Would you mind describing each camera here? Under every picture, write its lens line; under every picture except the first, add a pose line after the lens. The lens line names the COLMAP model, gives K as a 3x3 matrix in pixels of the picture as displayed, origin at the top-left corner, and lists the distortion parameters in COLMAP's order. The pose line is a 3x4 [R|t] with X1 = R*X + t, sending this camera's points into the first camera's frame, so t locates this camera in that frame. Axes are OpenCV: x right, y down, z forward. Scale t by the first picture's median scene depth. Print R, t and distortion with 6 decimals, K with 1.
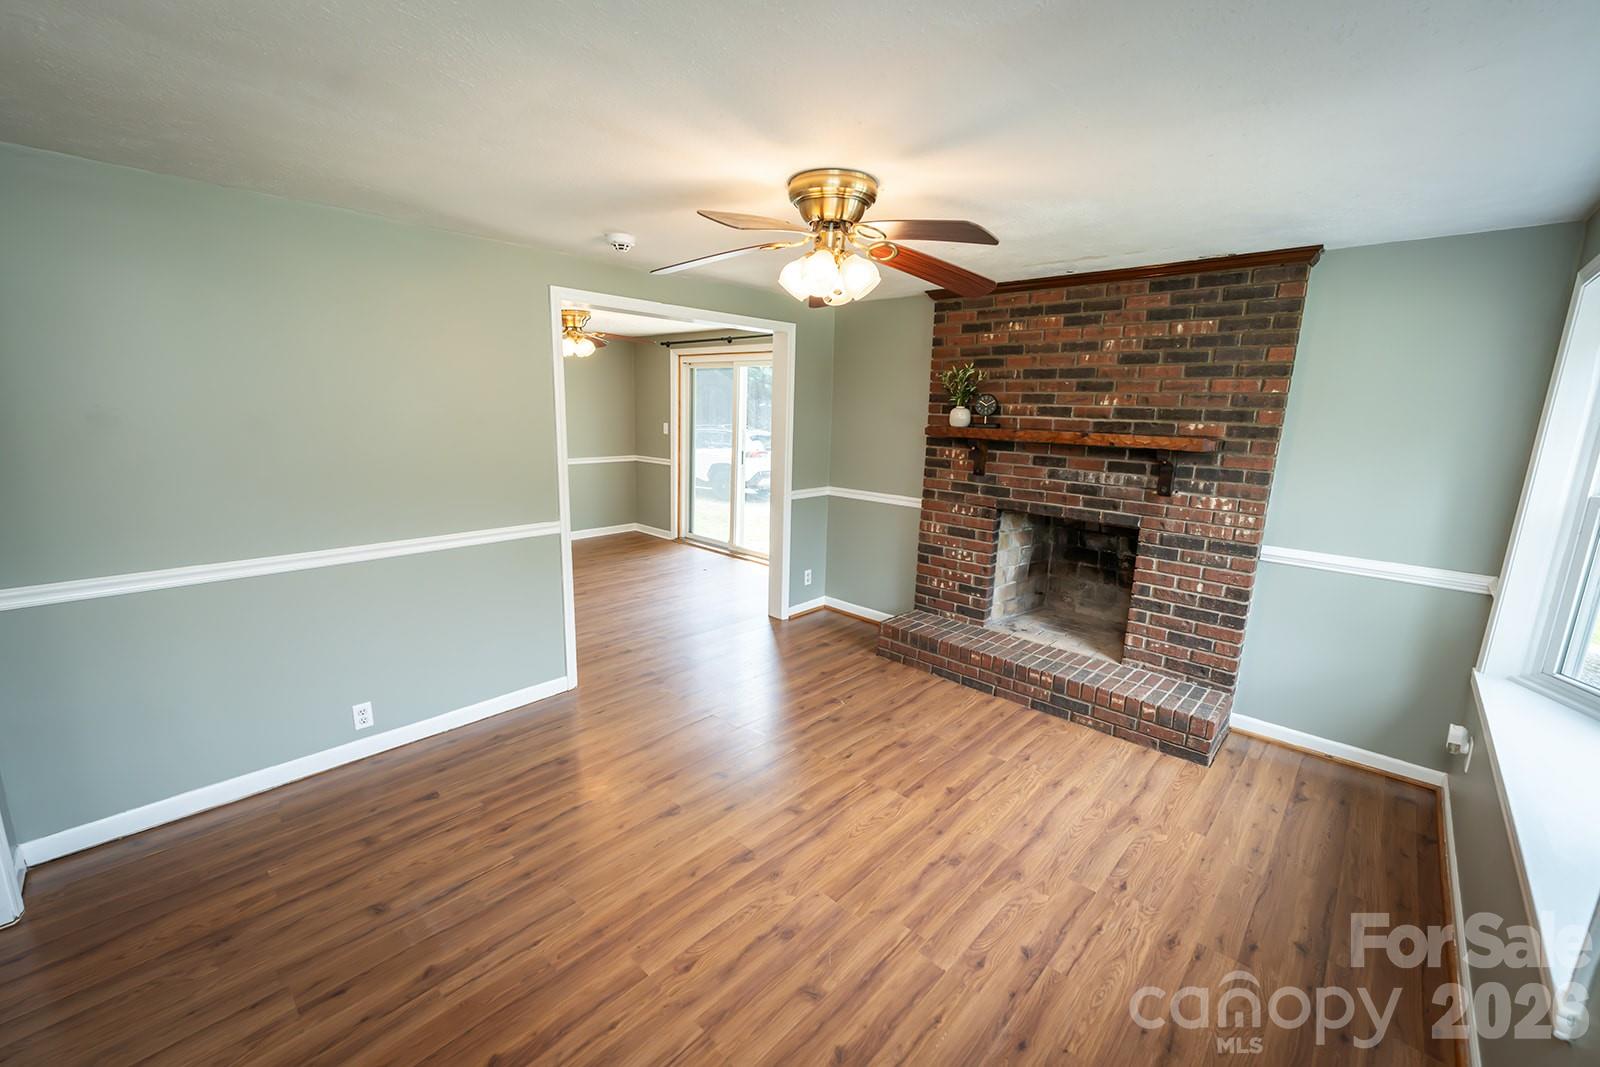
lens RADIAL K [[651.9, 0, 790.3], [0, 651.9, 537.0], [0, 0, 1]] dist [-0.001890, -0.000774]
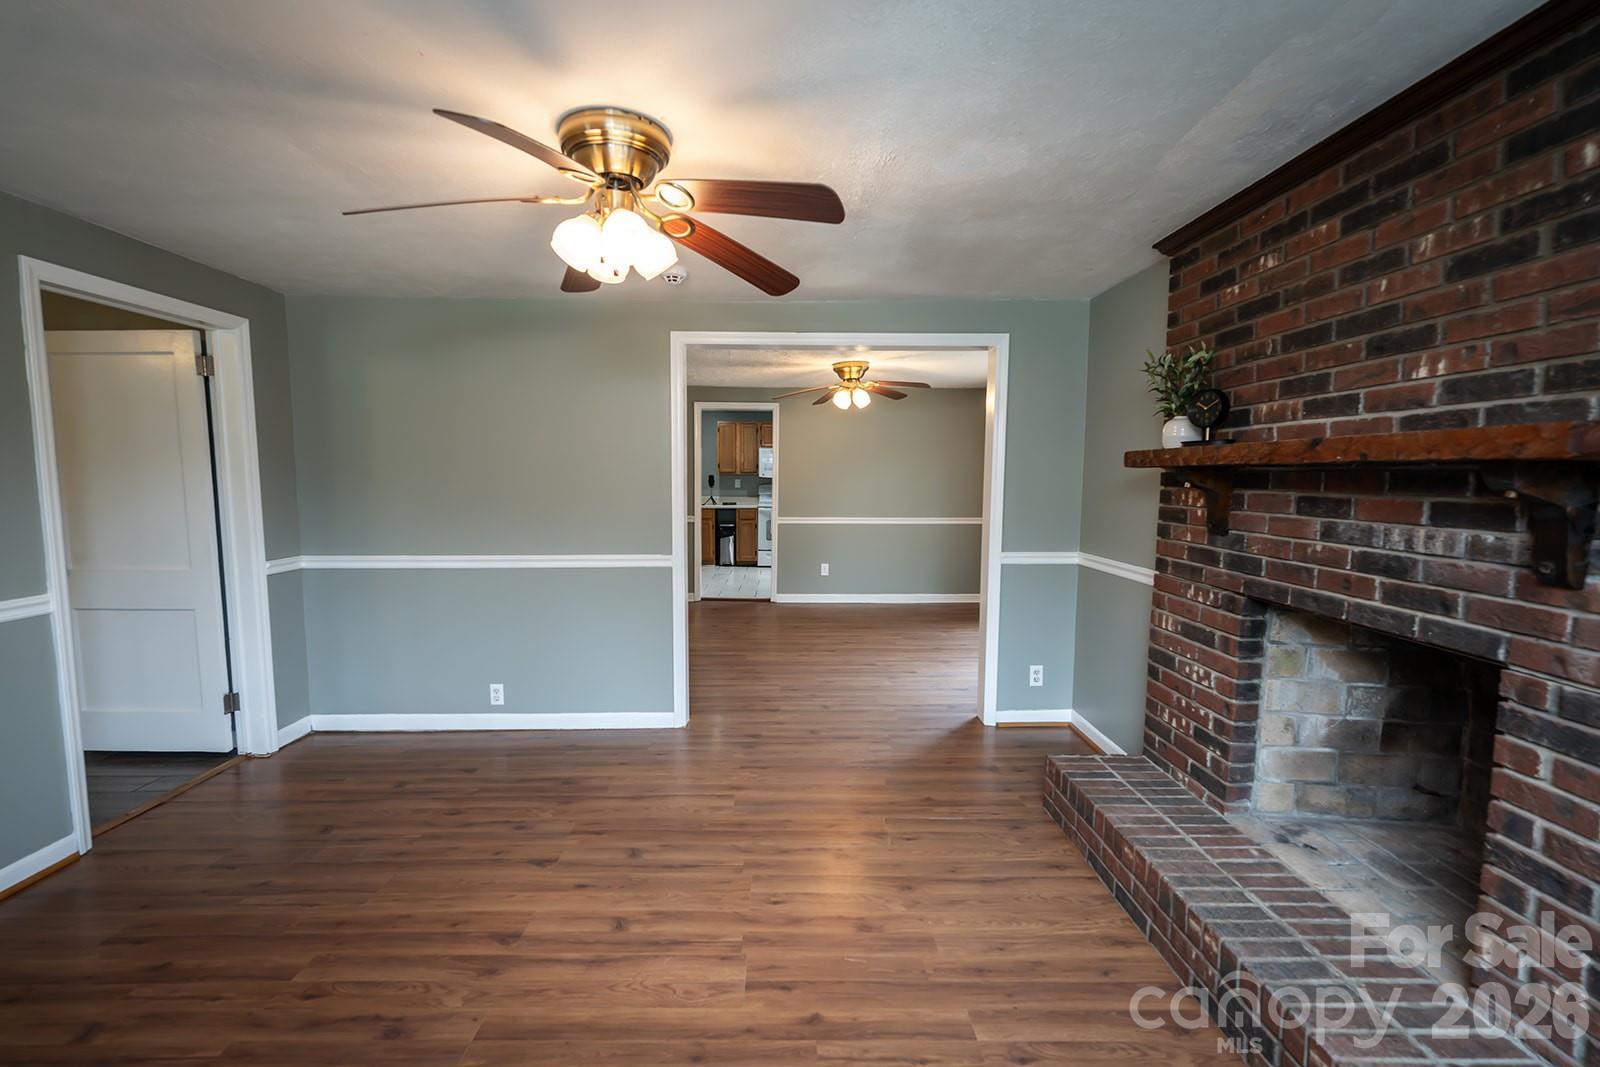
lens RADIAL K [[674.3, 0, 787.1], [0, 674.3, 534.1], [0, 0, 1]] dist [-0.001670, -0.000055]
pose [[0.694437, 0.041031, -0.718382, 0.489144], [-0.131141, 0.988869, -0.070289, -0.005616], [0.707502, 0.143021, 0.692088, 0.363505]]
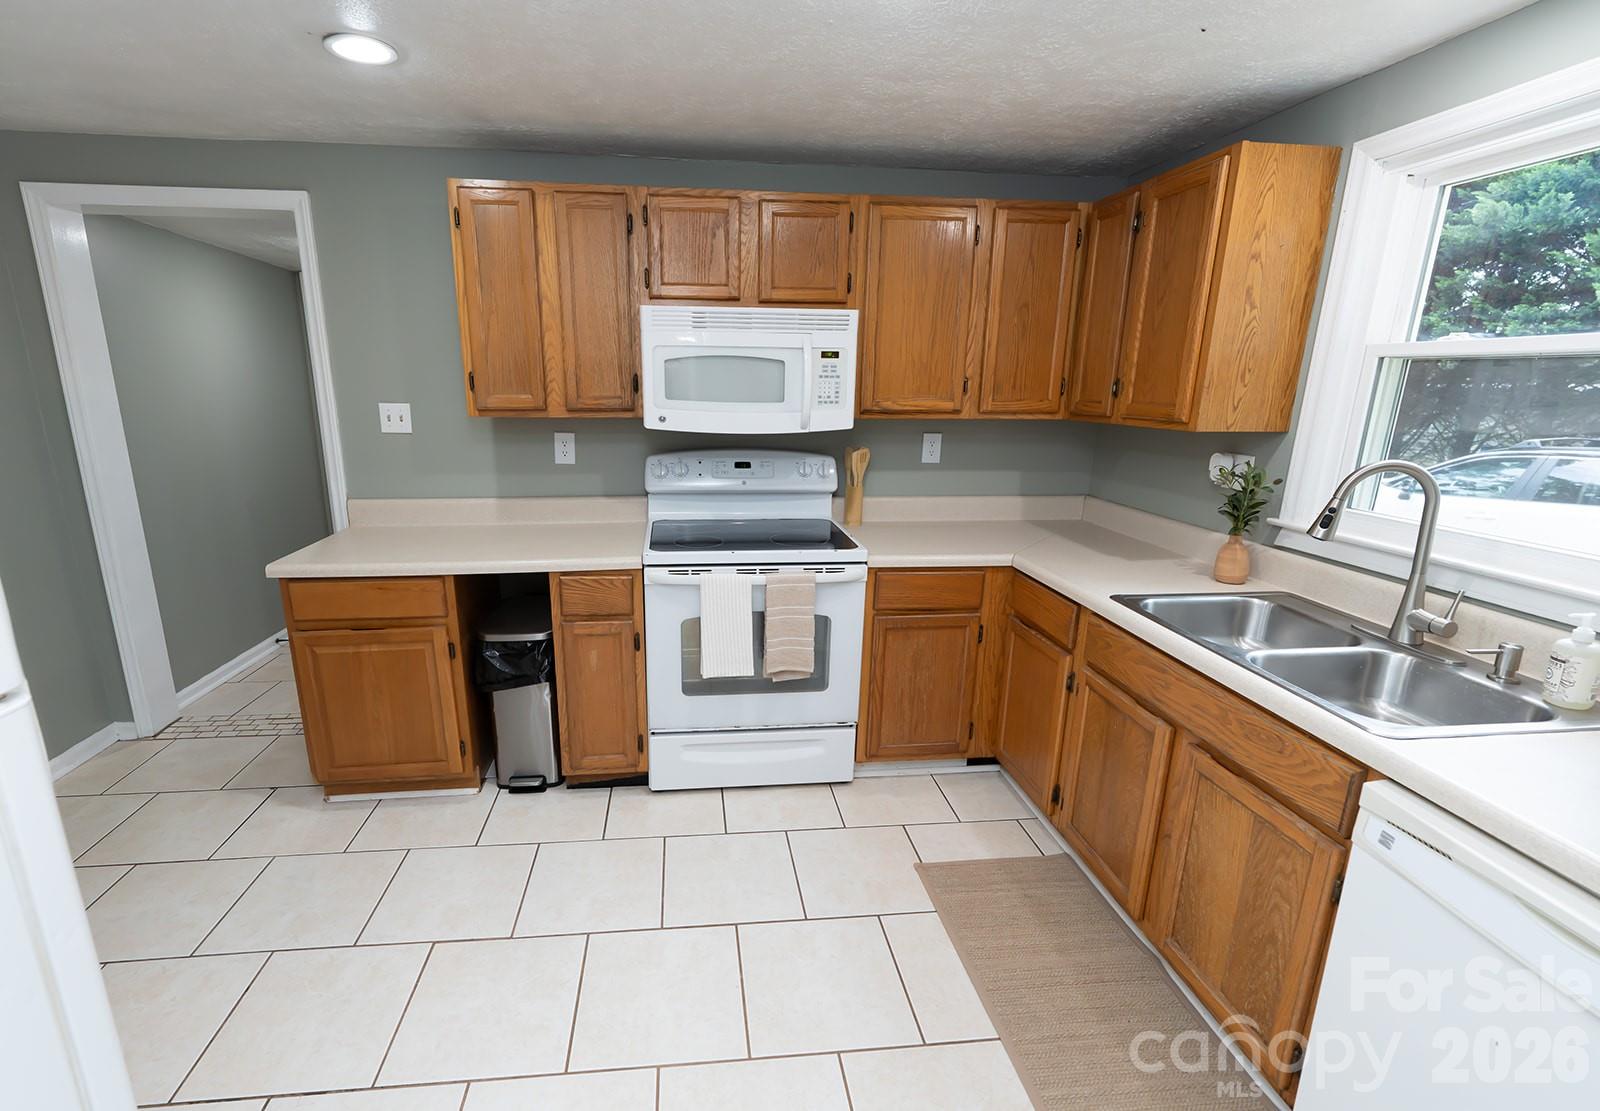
lens RADIAL K [[710.2, 0, 753.1], [0, 710.2, 563.2], [0, 0, 1]] dist [0.002667, -0.001452]
pose [[0.755243, 0.141902, -0.639900, -0.980760], [-0.116839, 0.989793, 0.081594, -0.343810], [0.644947, 0.013142, 0.764114, 1.647488]]
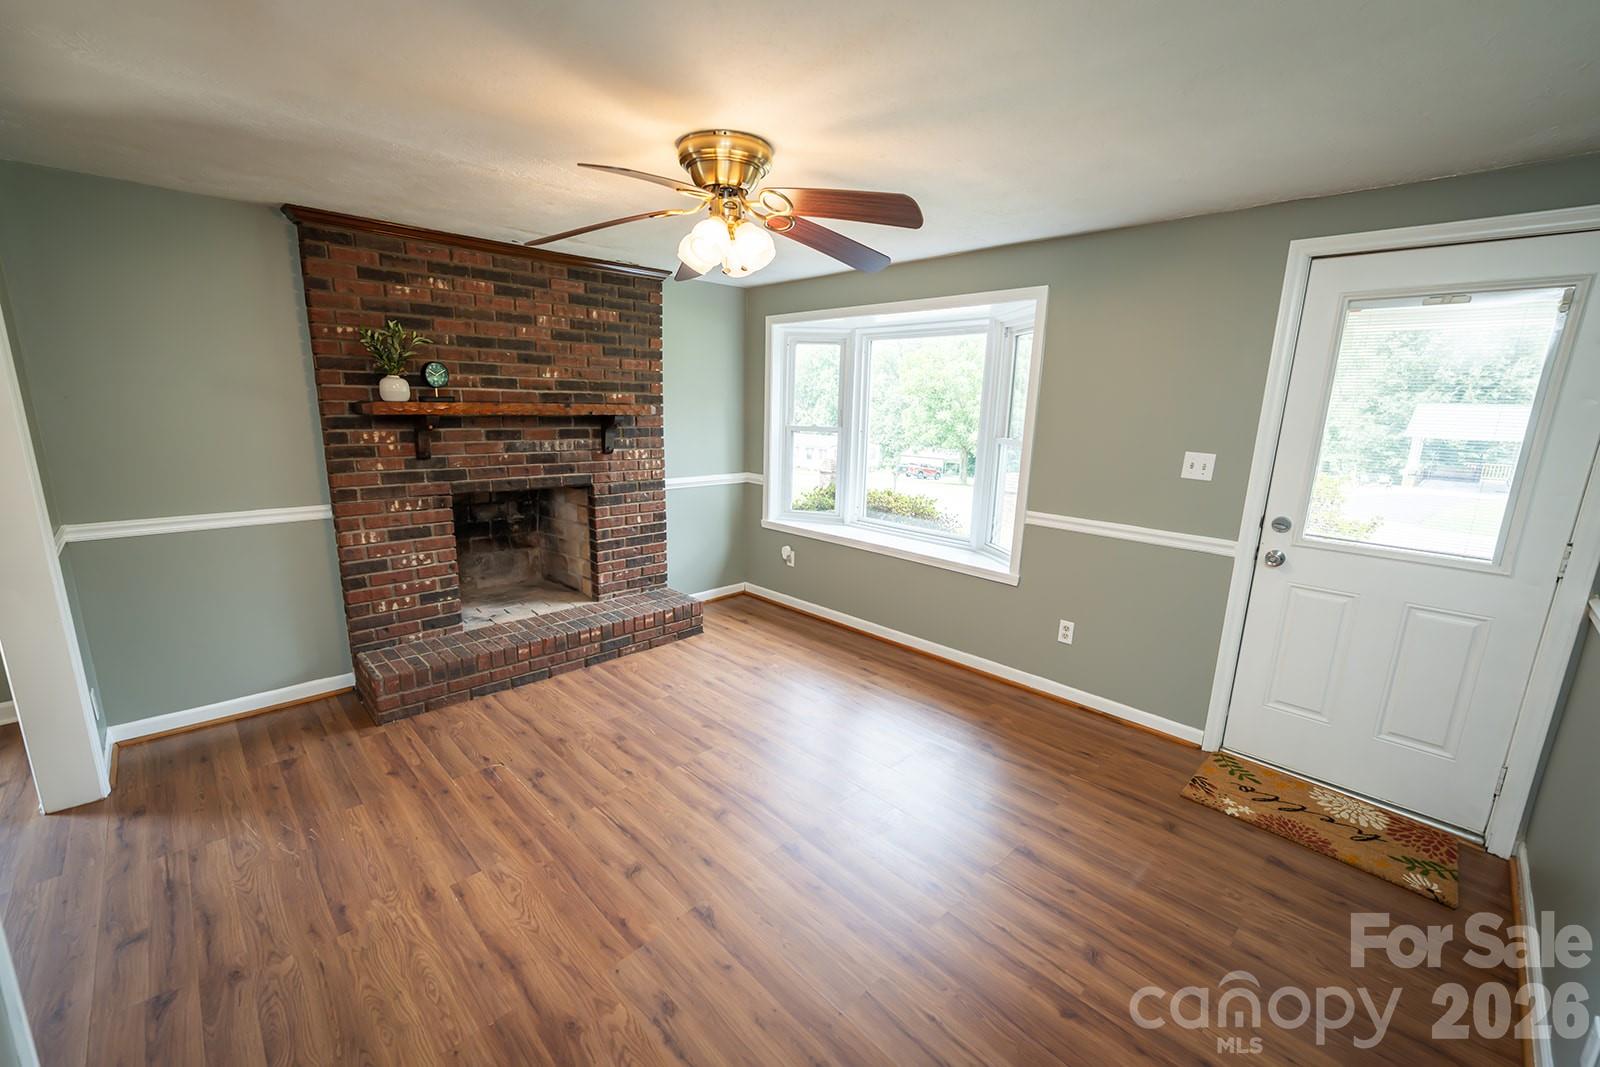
lens RADIAL K [[644.5, 0, 797.1], [0, 644.5, 538.9], [0, 0, 1]] dist [-0.001158, -0.000218]
pose [[0.037275, -0.235713, 0.971107, -0.562394], [0.176170, 0.958113, 0.225797, -0.108603], [-0.983654, 0.162663, 0.077239, 0.526389]]
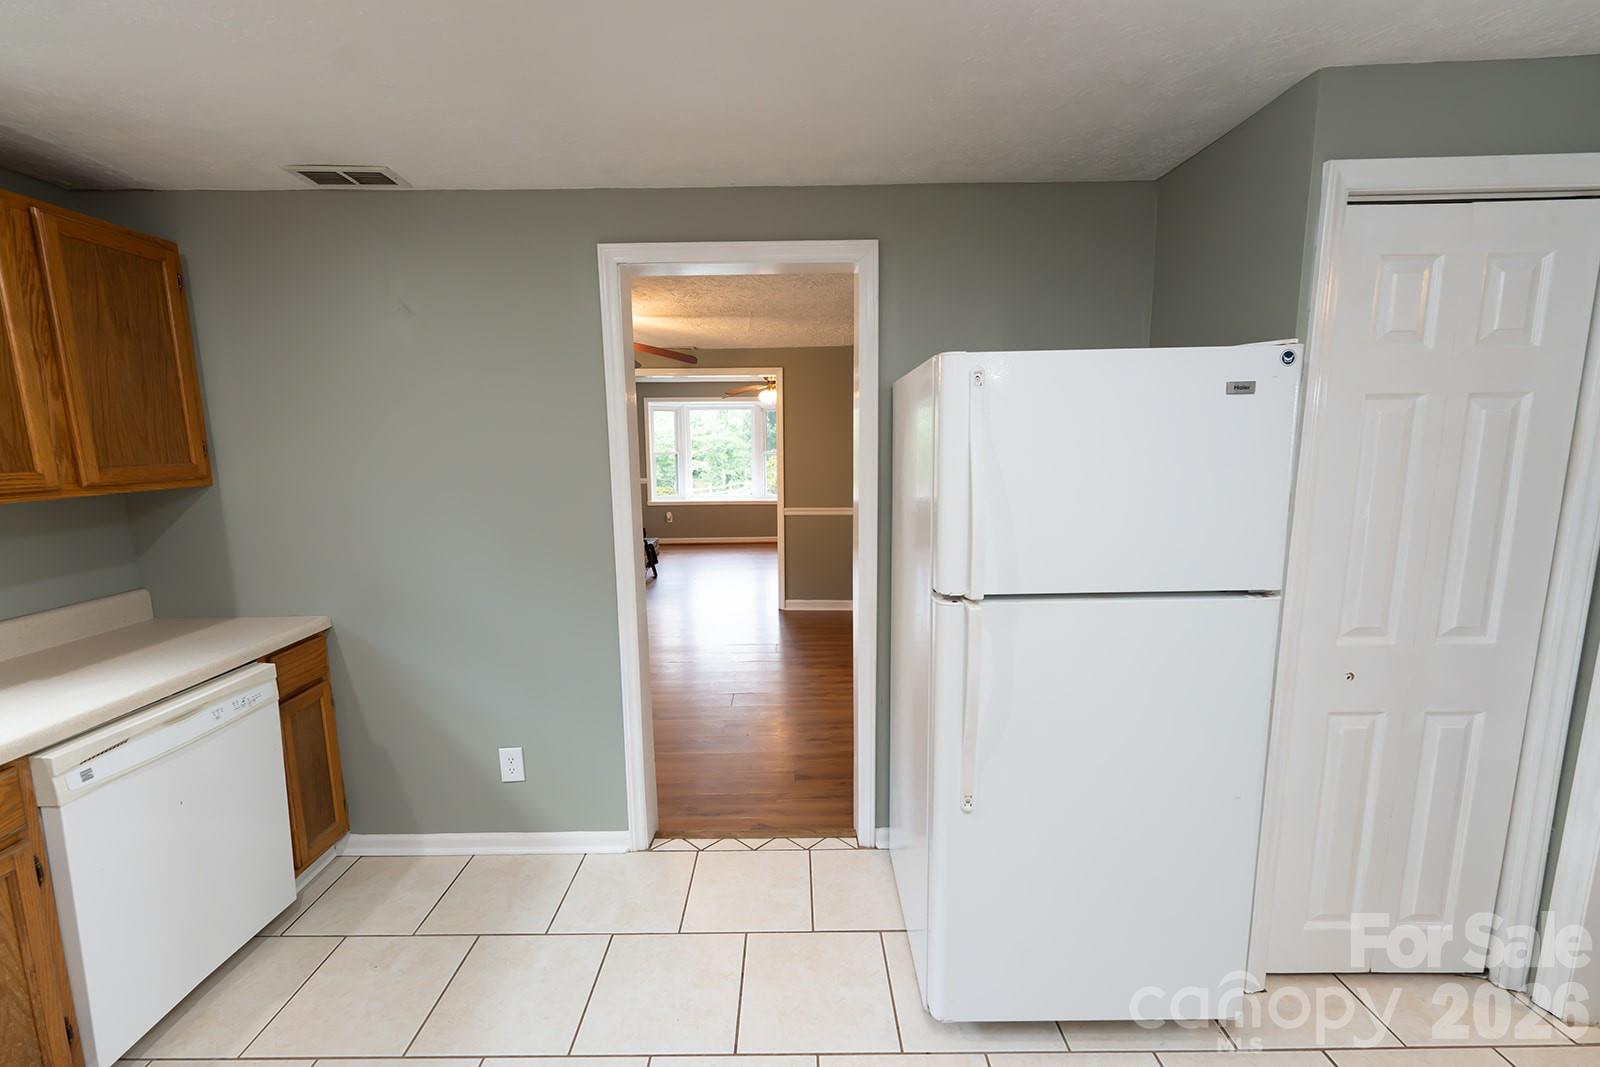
lens RADIAL K [[664.2, 0, 793.8], [0, 664.2, 539.5], [0, 0, 1]] dist [-0.000265, -0.000253]
pose [[-0.692505, -0.123585, 0.710749, -1.524486], [0.141450, 0.942833, 0.301759, -0.425576], [-0.707410, 0.309505, -0.635435, 1.983835]]
